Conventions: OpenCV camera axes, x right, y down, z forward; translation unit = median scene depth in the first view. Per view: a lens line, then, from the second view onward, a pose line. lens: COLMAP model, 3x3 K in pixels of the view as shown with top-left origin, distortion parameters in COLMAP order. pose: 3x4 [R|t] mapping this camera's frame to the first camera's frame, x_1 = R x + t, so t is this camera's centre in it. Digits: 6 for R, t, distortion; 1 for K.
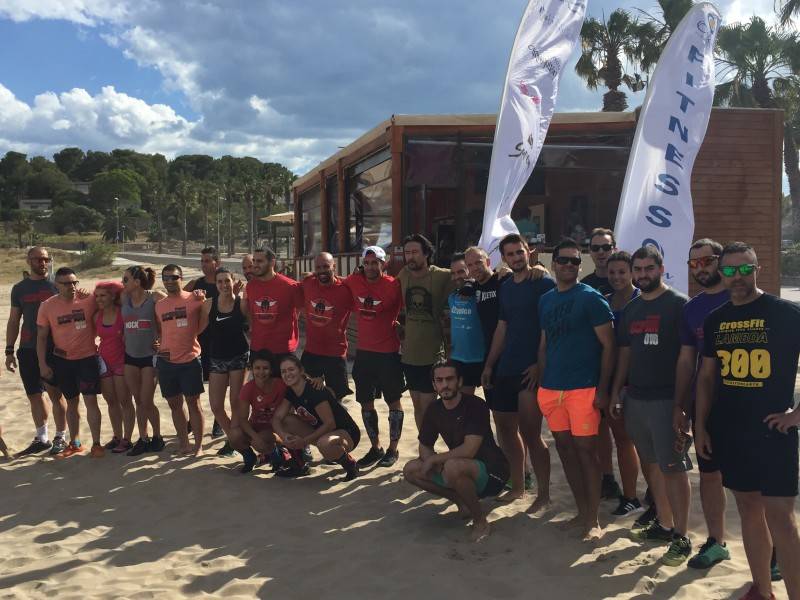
lens RADIAL K [[938.4, 0, 392.3], [0, 938.4, 304.2], [0, 0, 1]] dist [0.074638, 0.000000]
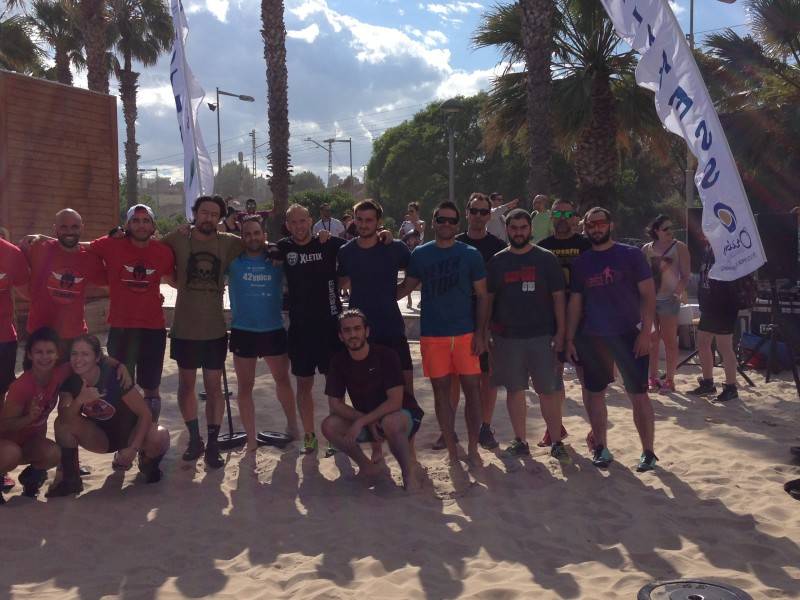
lens RADIAL K [[1016.8, 0, 417.9], [0, 1016.8, 295.0], [0, 0, 1]] dist [0.094861, 0.000000]
pose [[0.604554, -0.030498, 0.795980, -0.619645], [0.042985, 0.999060, 0.005631, 0.025224], [-0.795403, 0.030810, 0.605297, 0.254183]]
